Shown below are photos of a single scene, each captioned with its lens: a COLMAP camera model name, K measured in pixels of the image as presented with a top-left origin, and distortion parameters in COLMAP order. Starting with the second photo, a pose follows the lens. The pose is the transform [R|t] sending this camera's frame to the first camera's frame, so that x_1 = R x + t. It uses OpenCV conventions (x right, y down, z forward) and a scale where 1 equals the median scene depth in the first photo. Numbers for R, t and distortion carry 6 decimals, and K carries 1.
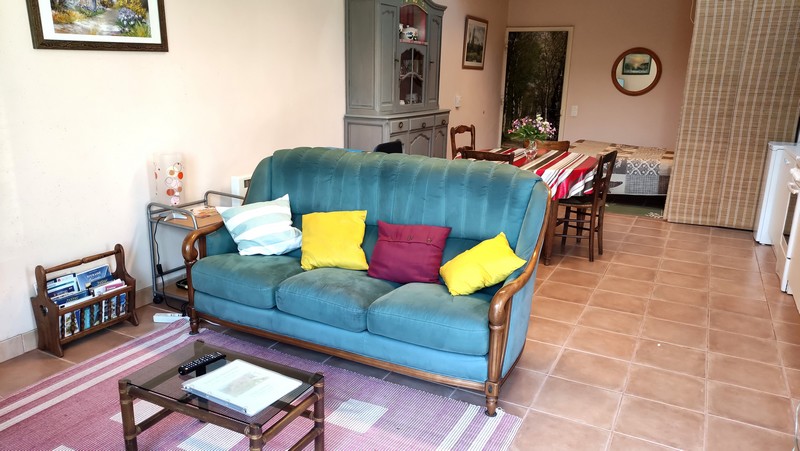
lens RADIAL K [[575.4, 0, 400.0], [0, 575.4, 225.5], [0, 0, 1]] dist [0.032794, -0.046453]
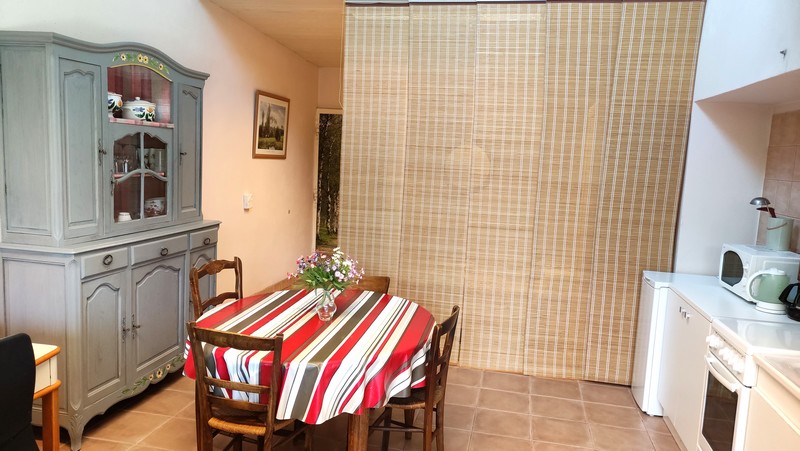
lens RADIAL K [[575.4, 0, 400.0], [0, 575.4, 225.5], [0, 0, 1]] dist [0.032794, -0.046453]
pose [[0.962082, -0.004775, 0.272718, 0.120658], [0.039395, 0.991796, -0.121610, -0.121182], [-0.269900, 0.127743, 0.954377, 0.342886]]
